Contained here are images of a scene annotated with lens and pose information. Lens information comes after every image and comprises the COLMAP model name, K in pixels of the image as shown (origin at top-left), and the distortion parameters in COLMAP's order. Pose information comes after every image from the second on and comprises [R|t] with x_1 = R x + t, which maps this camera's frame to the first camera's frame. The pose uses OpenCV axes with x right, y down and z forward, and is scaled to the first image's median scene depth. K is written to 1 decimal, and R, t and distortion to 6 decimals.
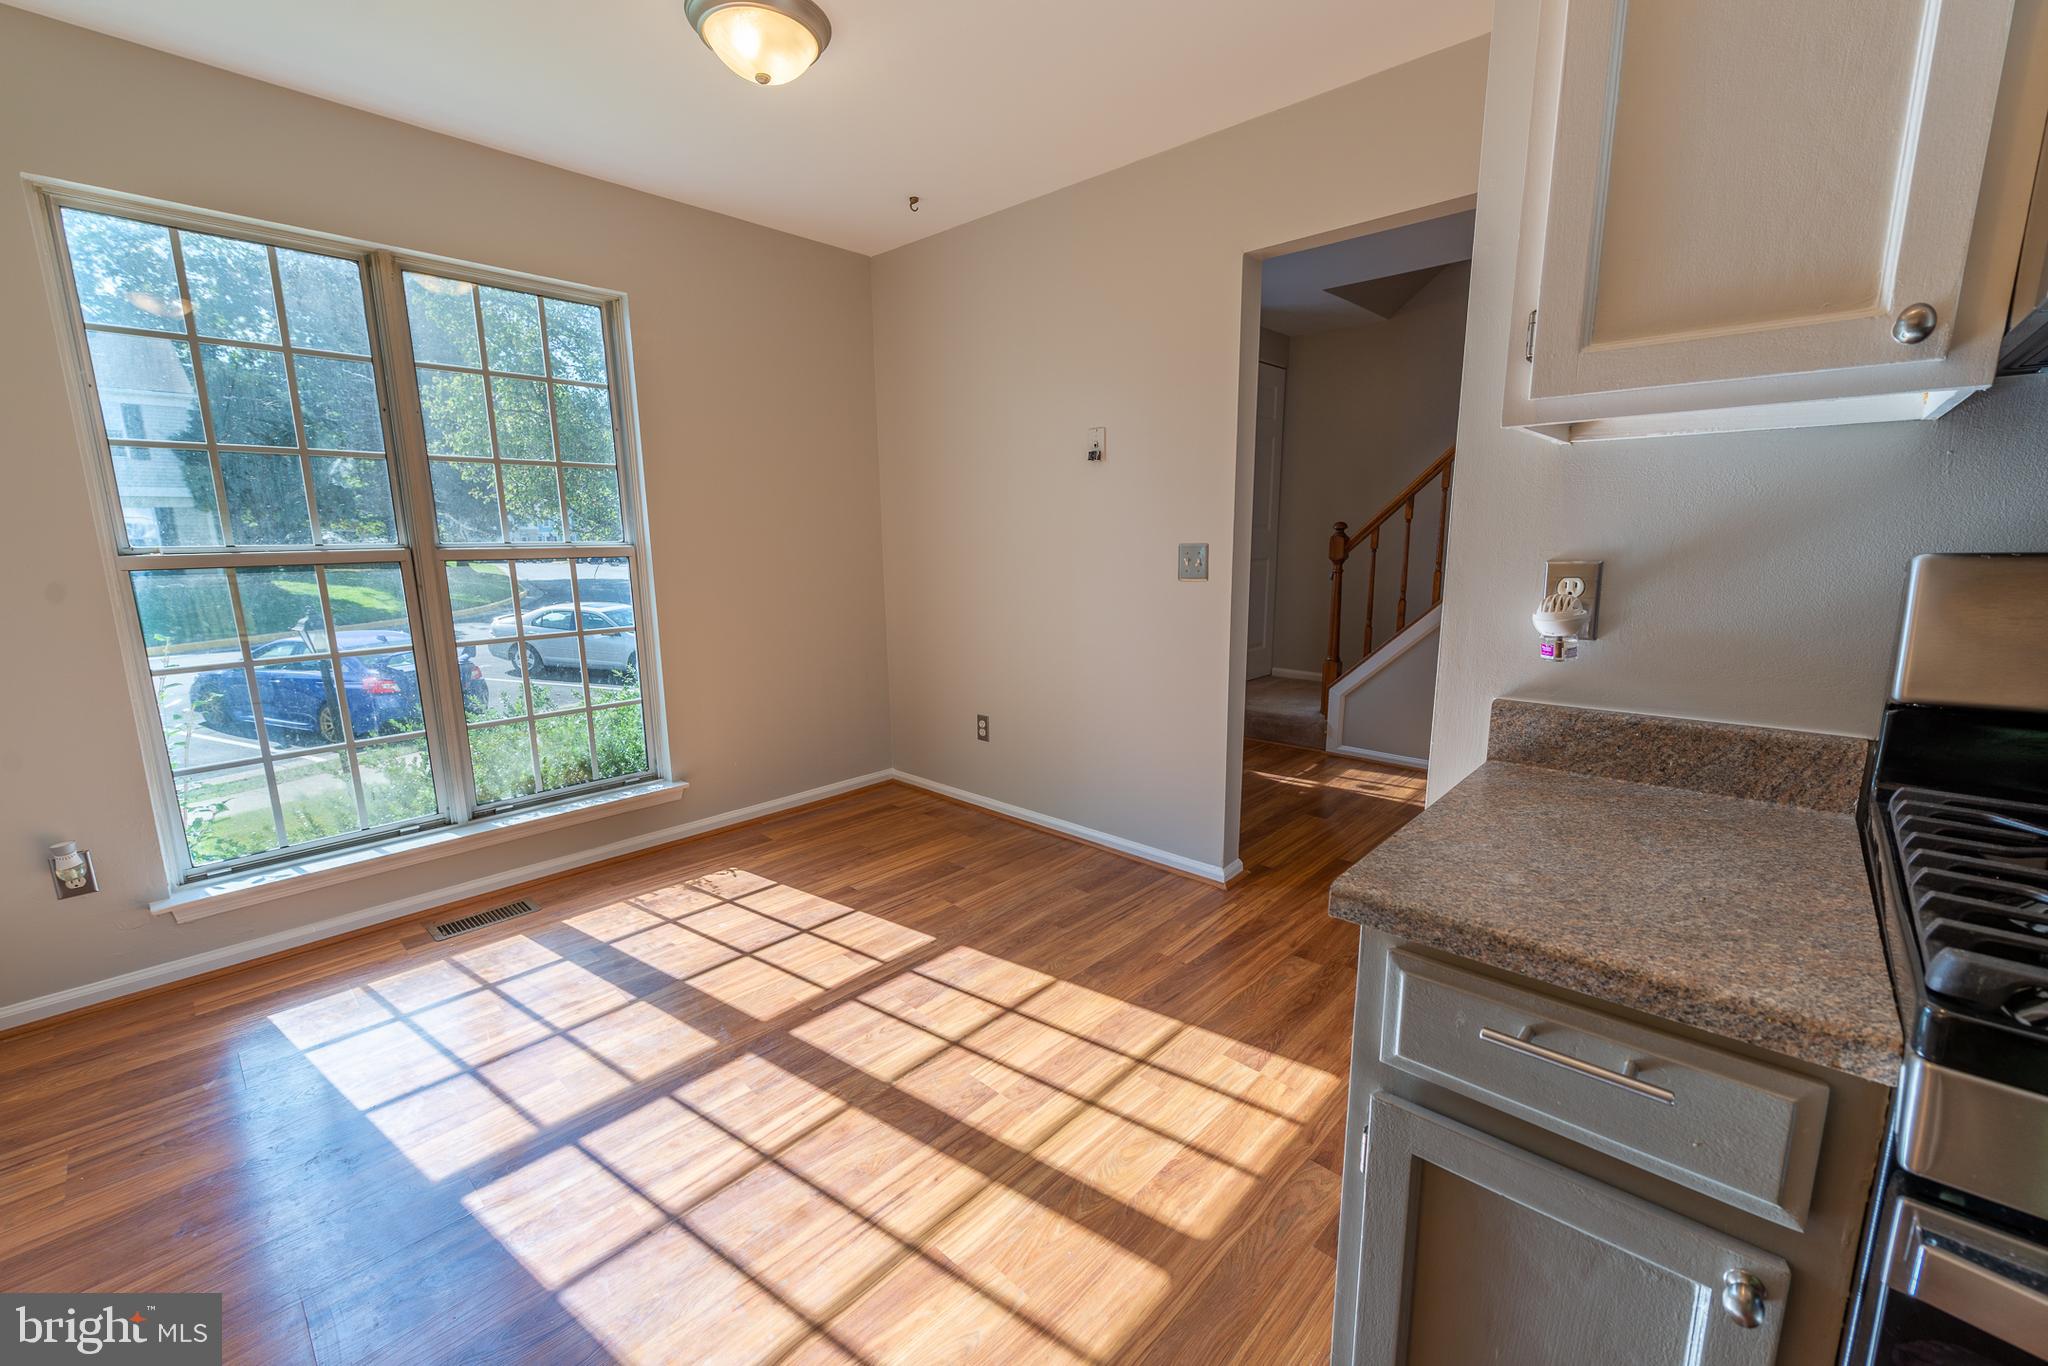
lens RADIAL K [[818.9, 0, 1028.5], [0, 818.9, 681.5], [0, 0, 1]] dist [0.007962, -0.001382]
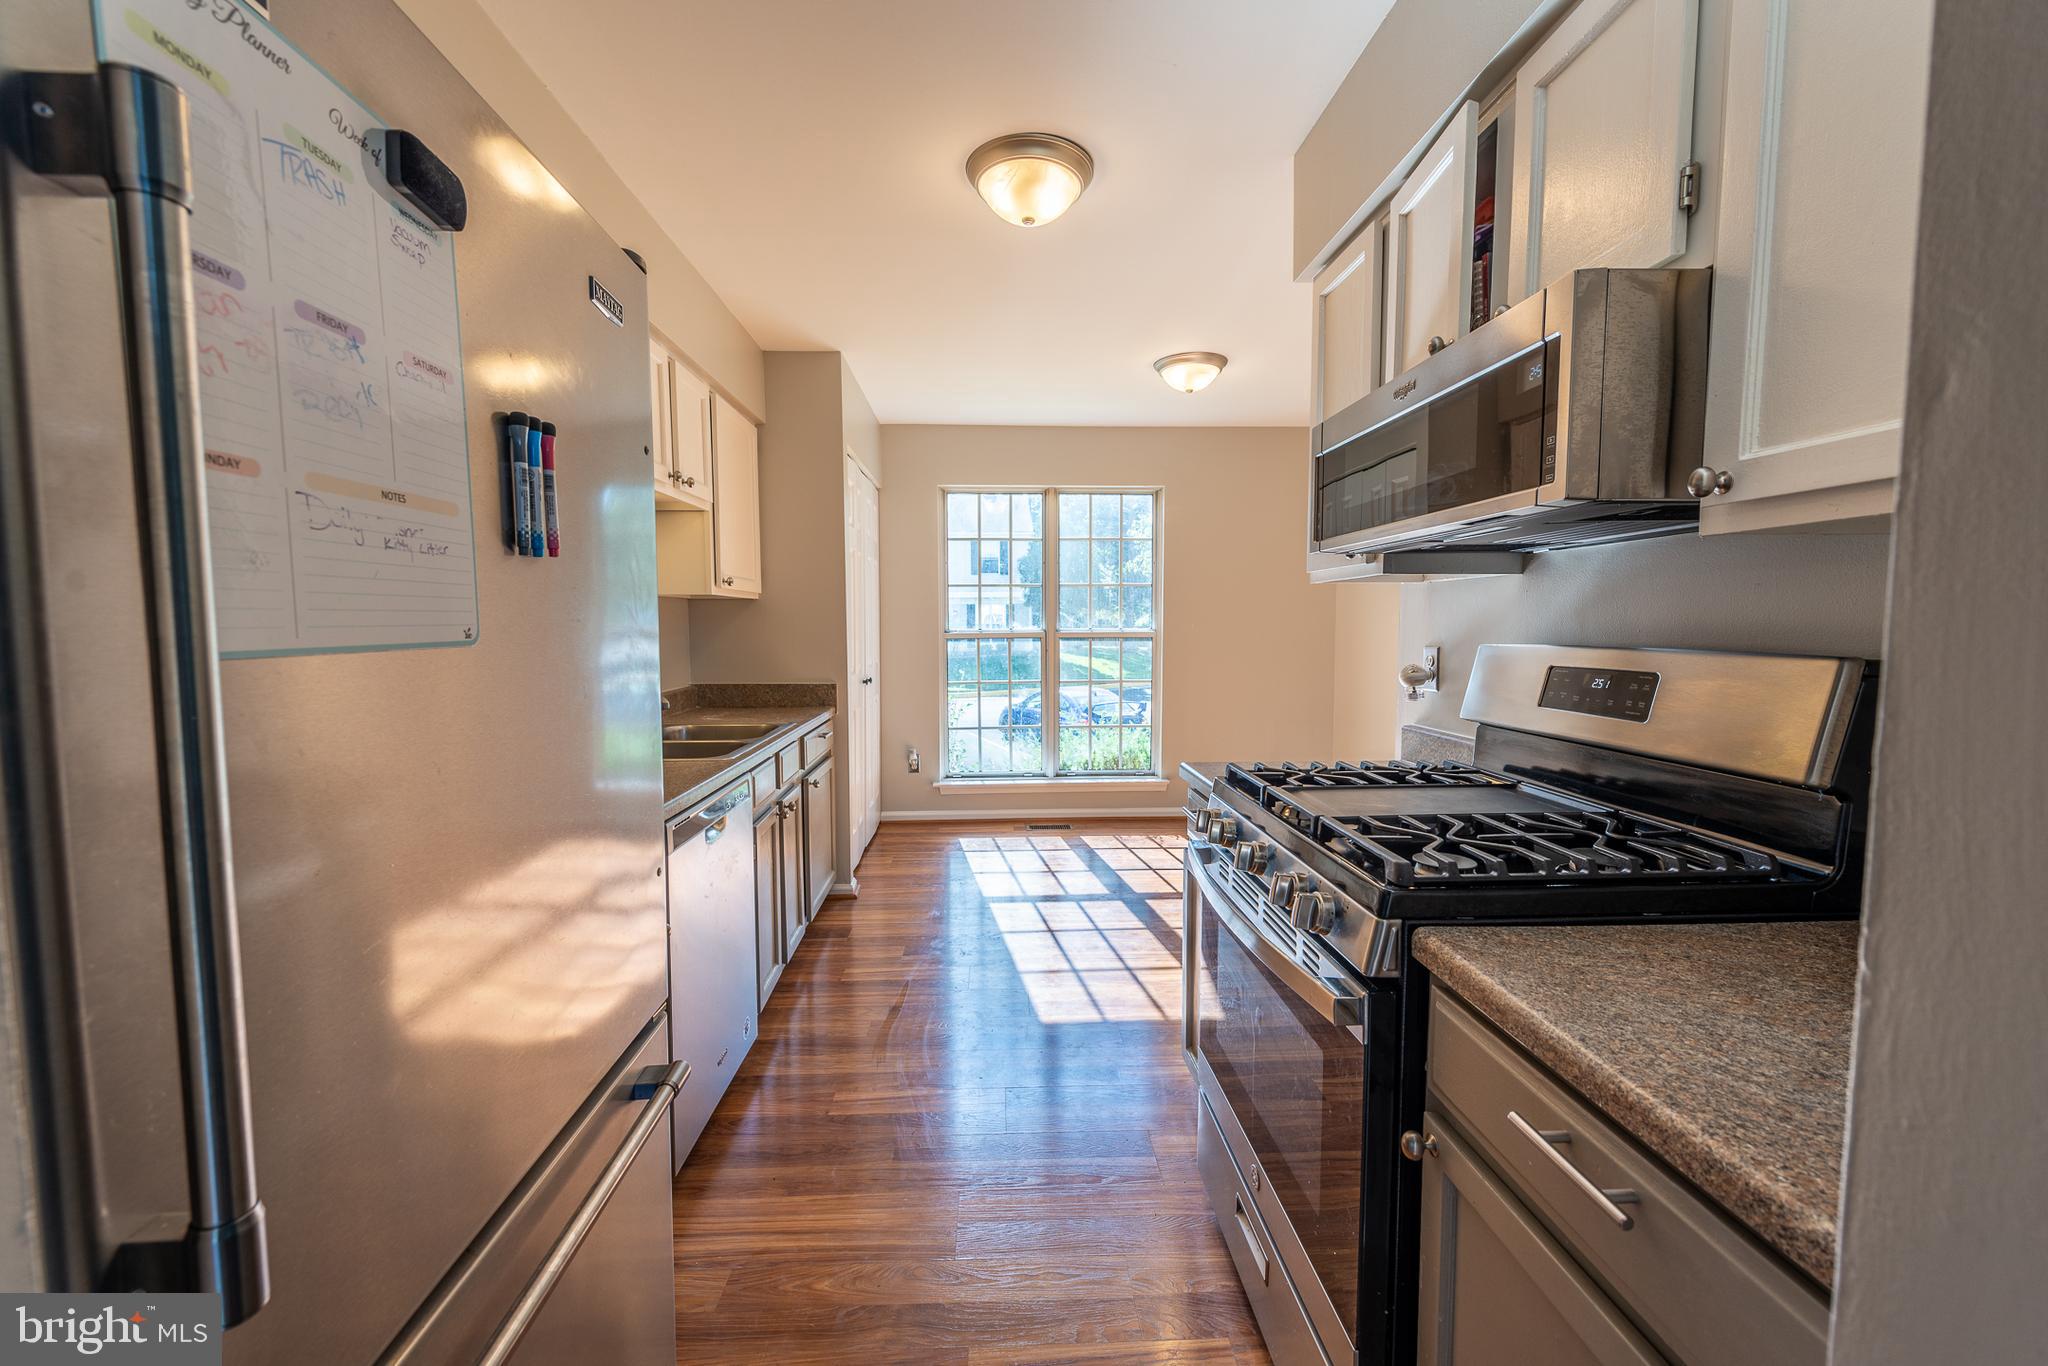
lens RADIAL K [[818.9, 0, 1035.2], [0, 818.9, 686.8], [0, 0, 1]] dist [0.007962, -0.001382]
pose [[0.717298, 0.063381, -0.693877, 0.675176], [-0.130235, 0.990500, -0.044154, 0.066607], [0.684487, 0.122039, 0.718738, -0.459460]]
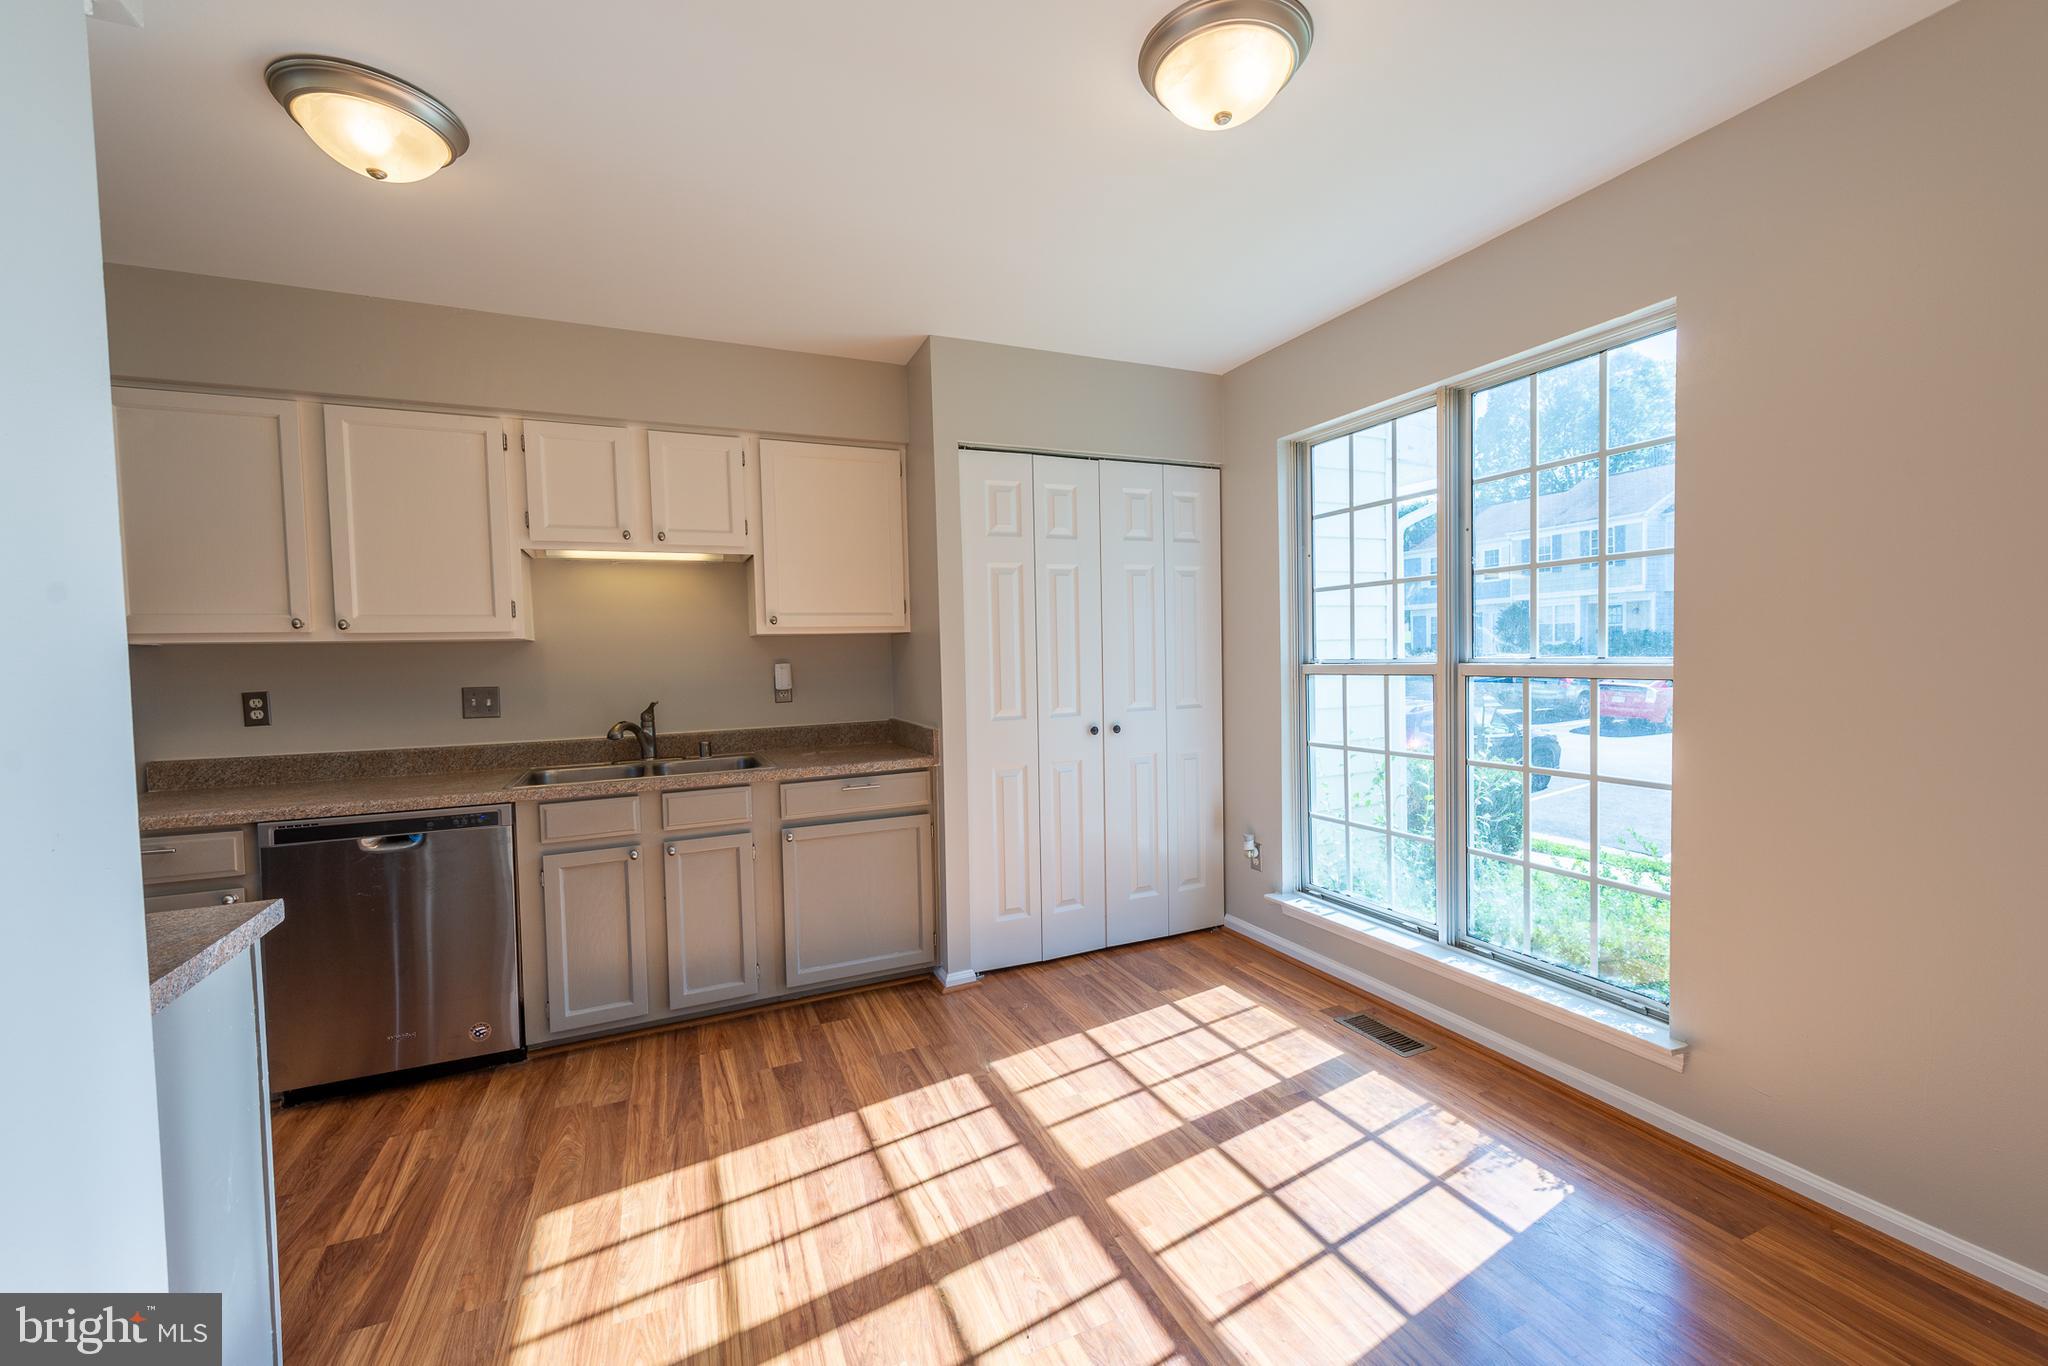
lens RADIAL K [[818.9, 0, 1017.6], [0, 818.9, 682.8], [0, 0, 1]] dist [0.007962, -0.001382]
pose [[-0.403350, 0.050172, -0.913669, 0.463920], [-0.136797, 0.983968, 0.114423, -0.209676], [0.904763, 0.171140, -0.390020, 1.061877]]
